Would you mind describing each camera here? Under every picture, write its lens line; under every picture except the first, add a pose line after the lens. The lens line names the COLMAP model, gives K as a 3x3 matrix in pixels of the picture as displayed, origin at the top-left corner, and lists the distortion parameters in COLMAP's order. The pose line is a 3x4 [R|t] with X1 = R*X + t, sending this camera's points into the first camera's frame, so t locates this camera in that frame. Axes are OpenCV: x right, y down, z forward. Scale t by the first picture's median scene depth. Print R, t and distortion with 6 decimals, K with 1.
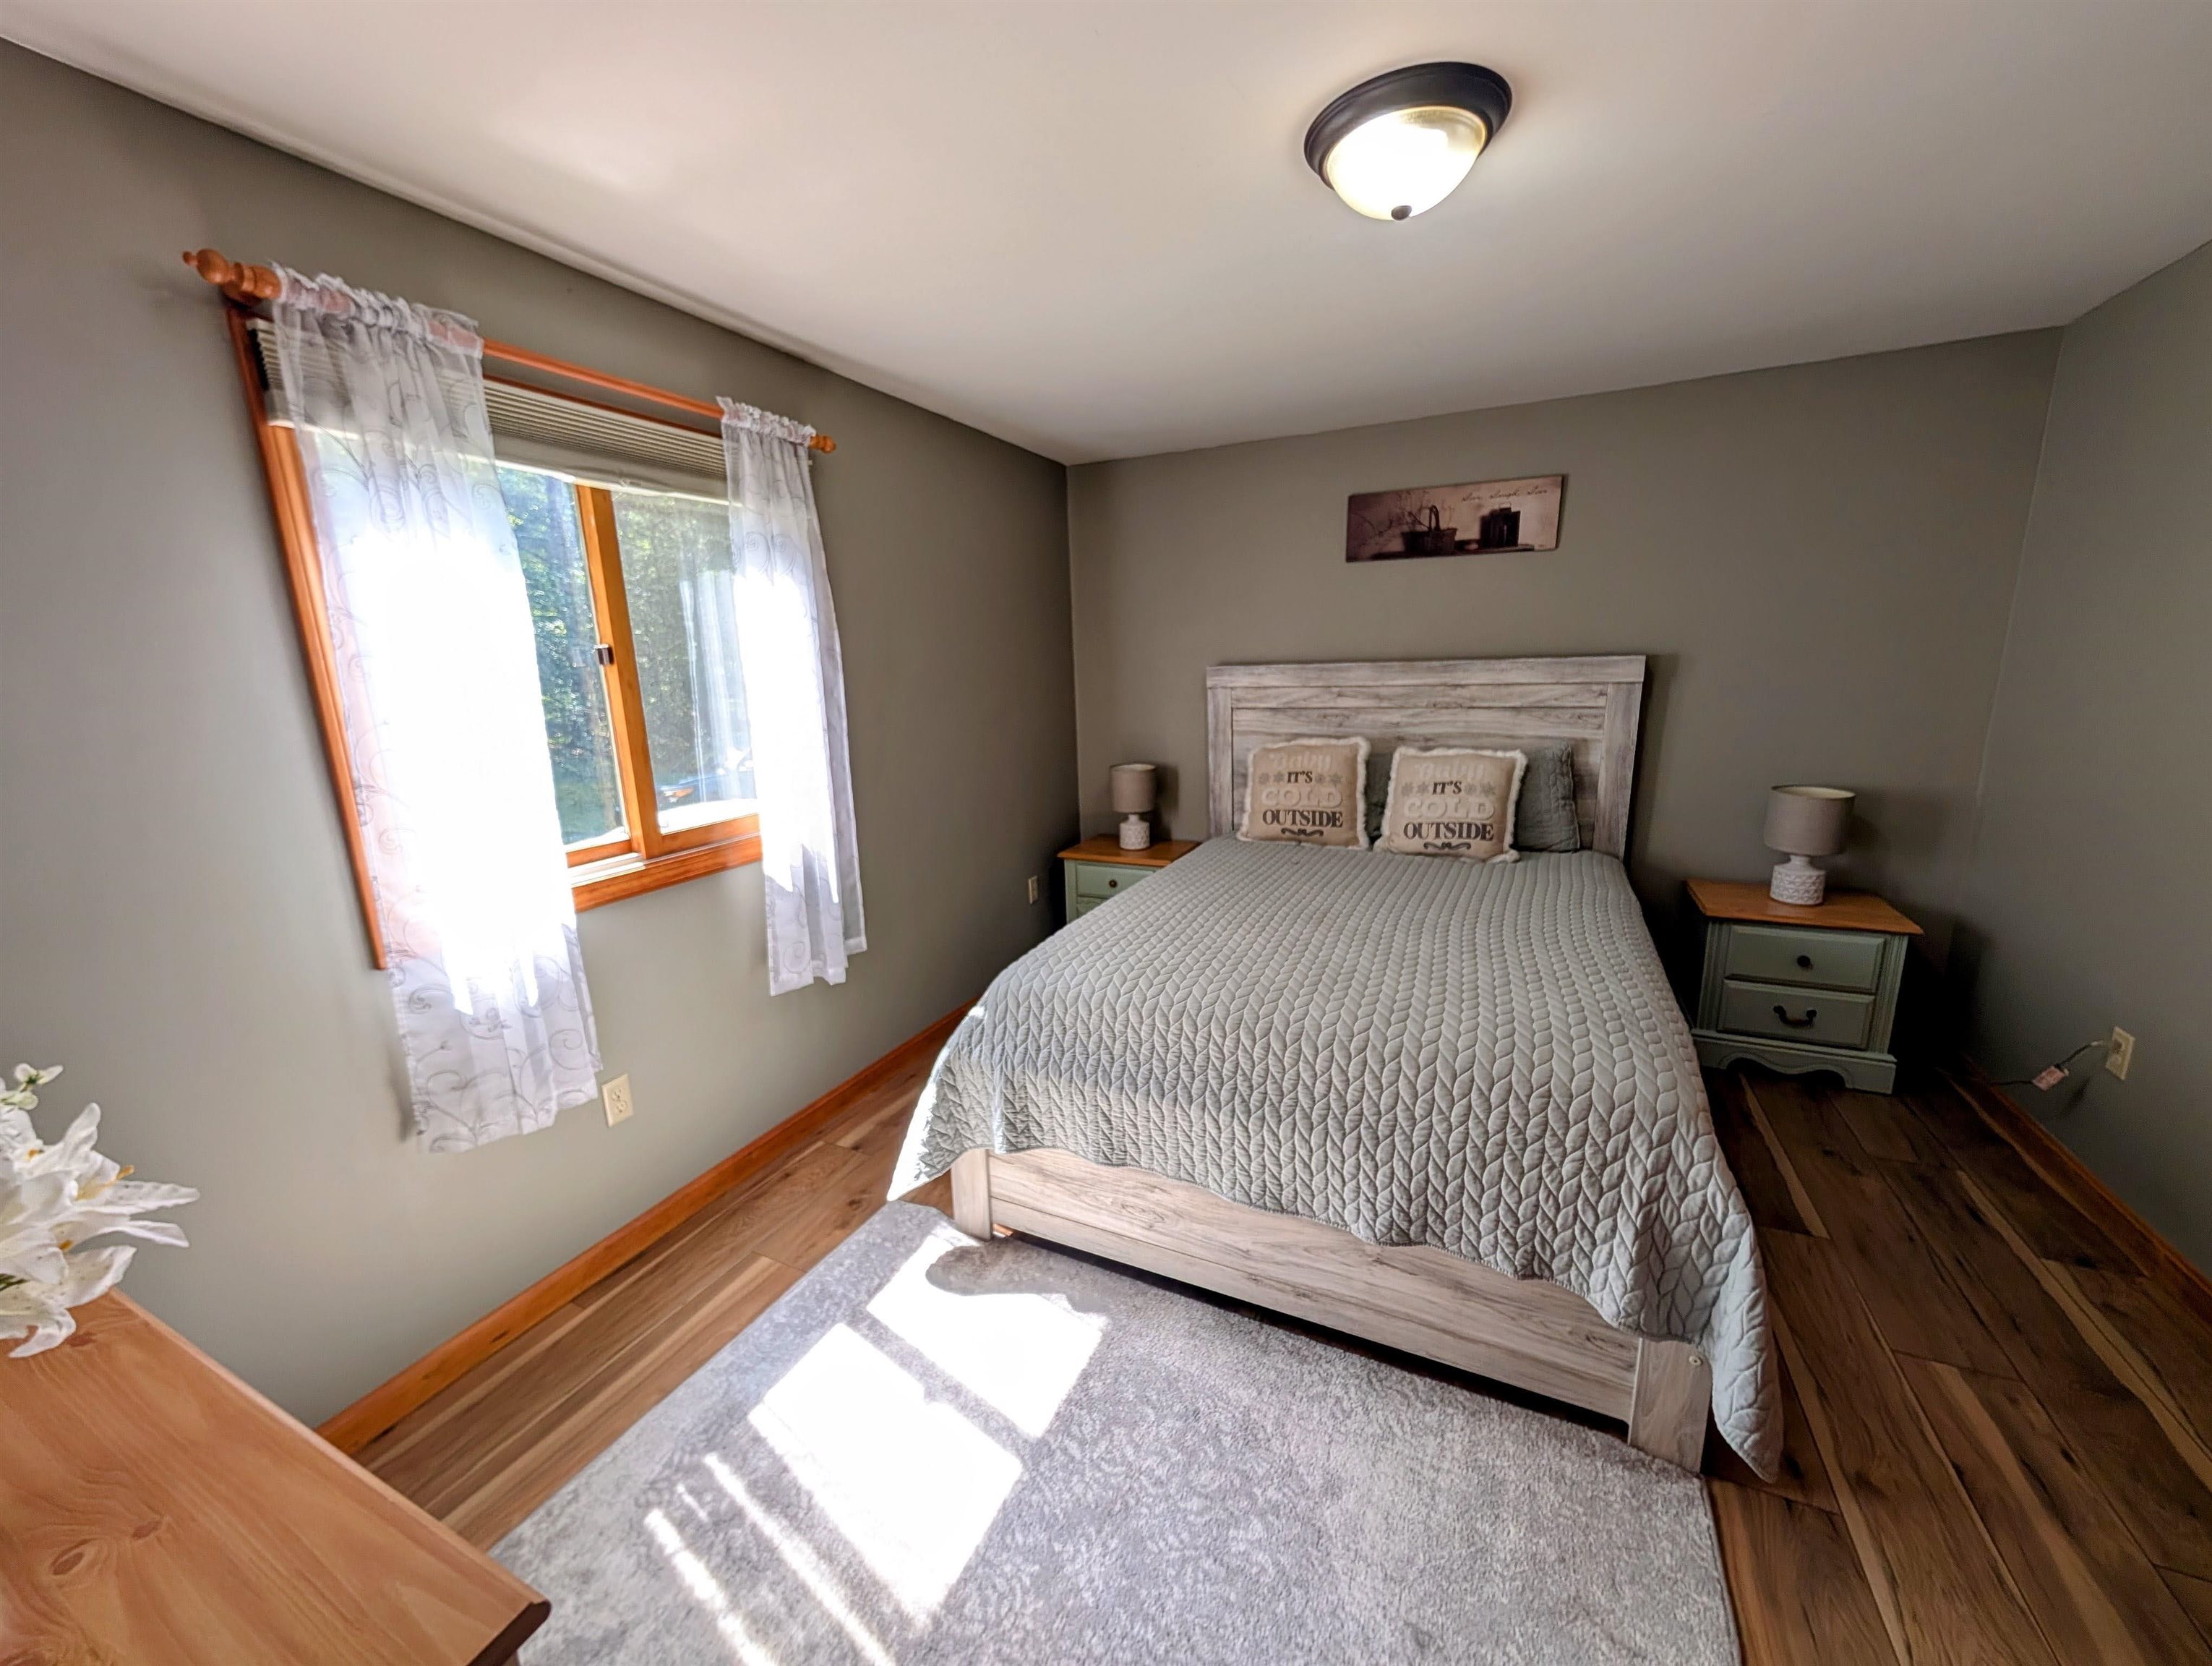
lens RADIAL K [[840.4, 0, 1101.2], [0, 840.4, 838.4], [0, 0, 1]] dist [-0.000118, 0.000139]
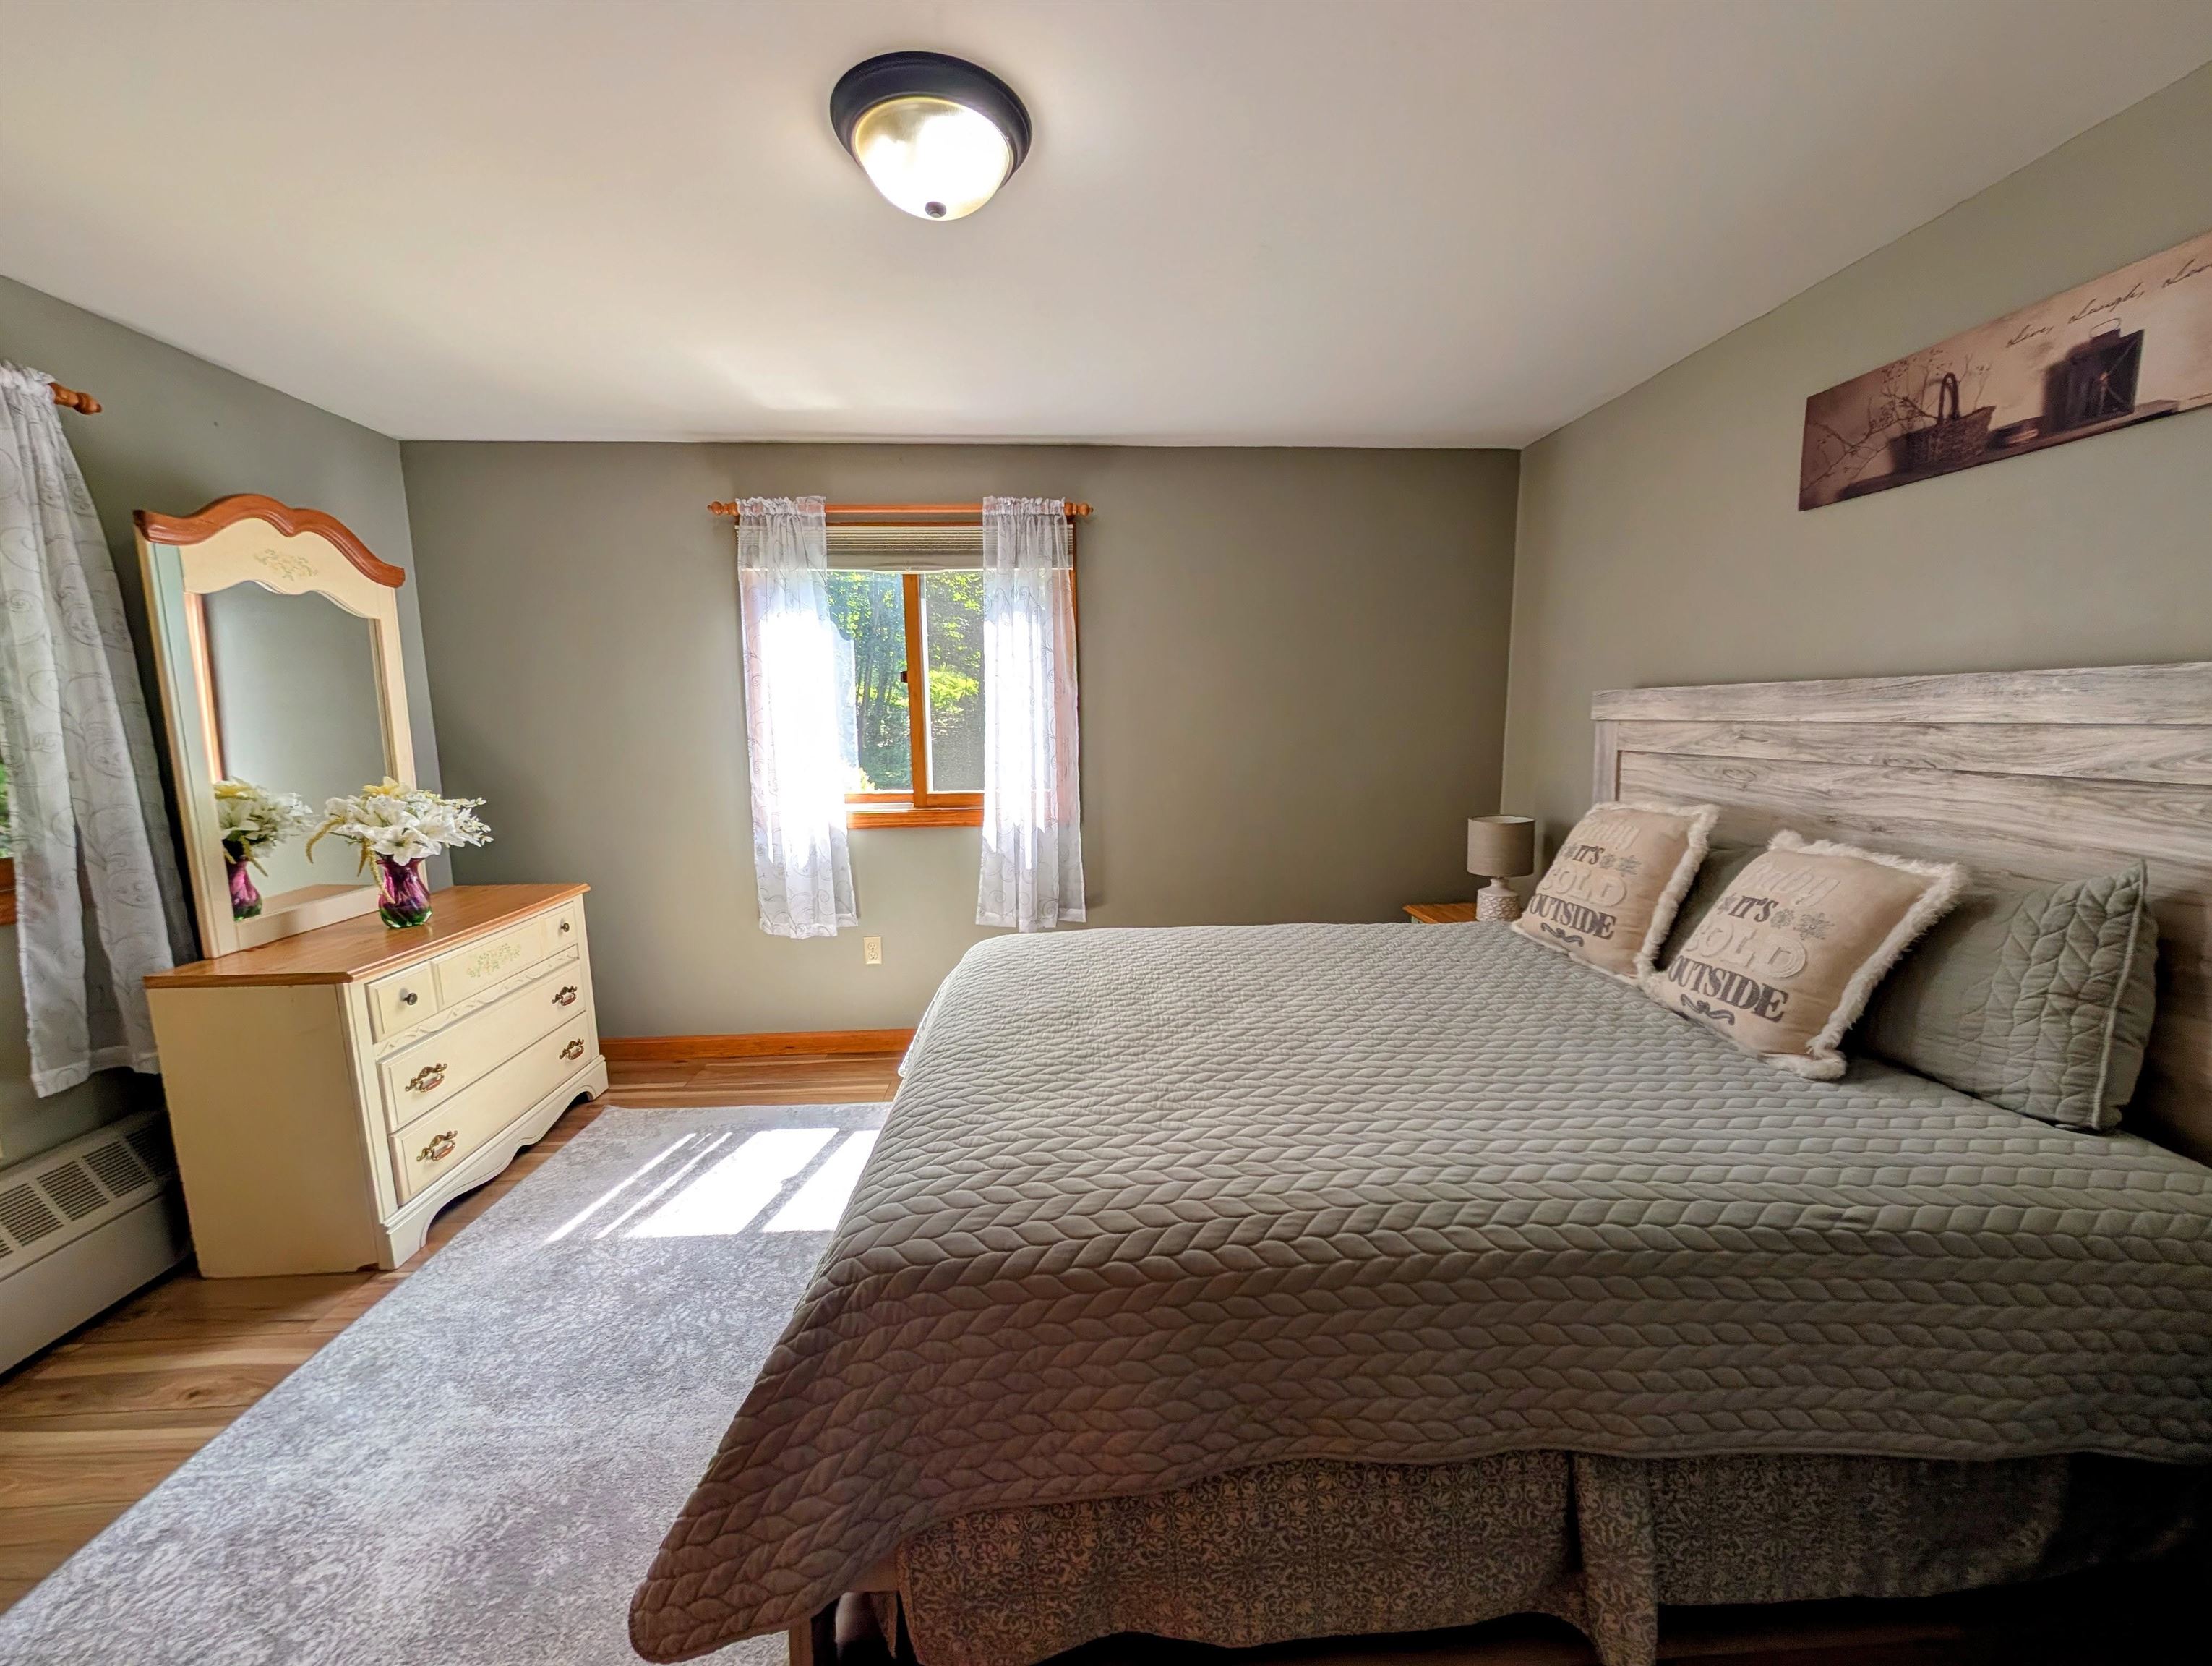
lens RADIAL K [[840.4, 0, 1101.2], [0, 840.4, 838.4], [0, 0, 1]] dist [-0.000118, 0.000139]
pose [[0.480005, 0.152105, -0.863979, 0.672449], [-0.190187, 0.979474, 0.066775, -0.061043], [0.856402, 0.132265, 0.499081, 0.367879]]
